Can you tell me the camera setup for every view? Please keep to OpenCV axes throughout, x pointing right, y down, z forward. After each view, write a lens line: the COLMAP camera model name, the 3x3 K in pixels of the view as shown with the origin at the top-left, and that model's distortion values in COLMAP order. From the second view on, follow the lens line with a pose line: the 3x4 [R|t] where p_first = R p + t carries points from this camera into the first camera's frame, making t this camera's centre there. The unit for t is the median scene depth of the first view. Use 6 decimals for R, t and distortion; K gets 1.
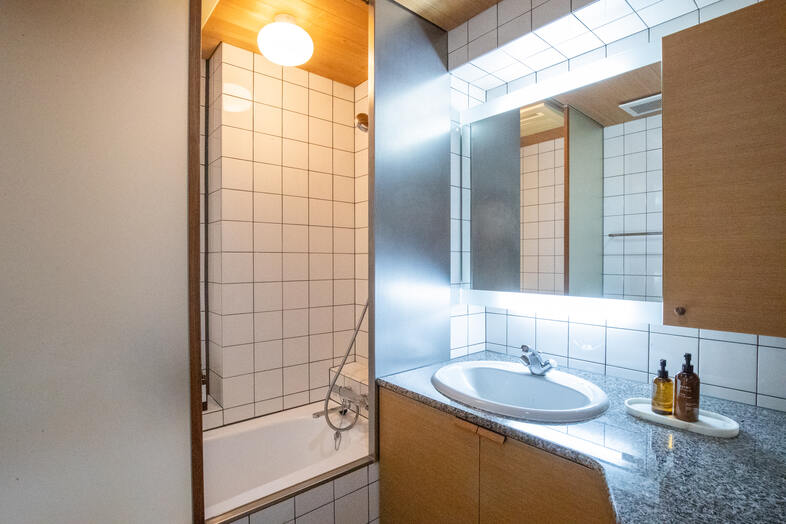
lens RADIAL K [[370.7, 0, 394.2], [0, 370.7, 261.1], [0, 0, 1]] dist [-0.025684, 0.001608]
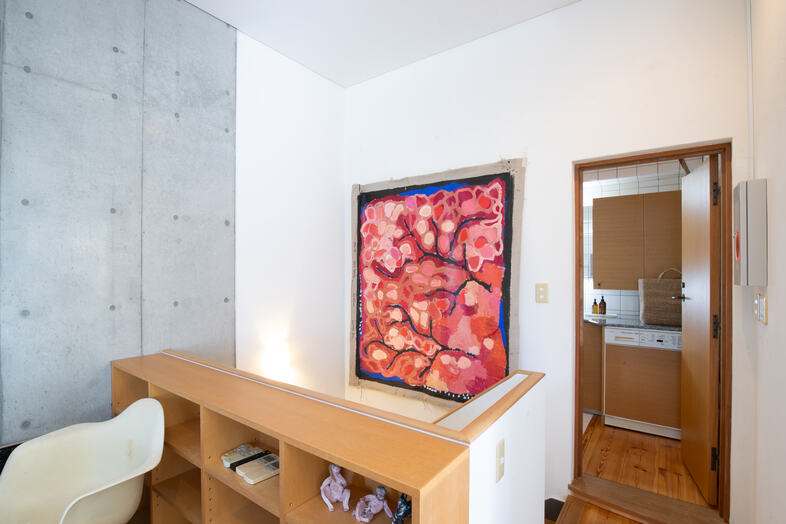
lens RADIAL K [[370.7, 0, 391.8], [0, 370.7, 267.3], [0, 0, 1]] dist [-0.025684, 0.001608]
pose [[0.972977, 0.009582, 0.230702, -1.719088], [-0.006439, 0.999876, -0.014374, 0.054413], [-0.230811, 0.012501, 0.972918, -1.701416]]
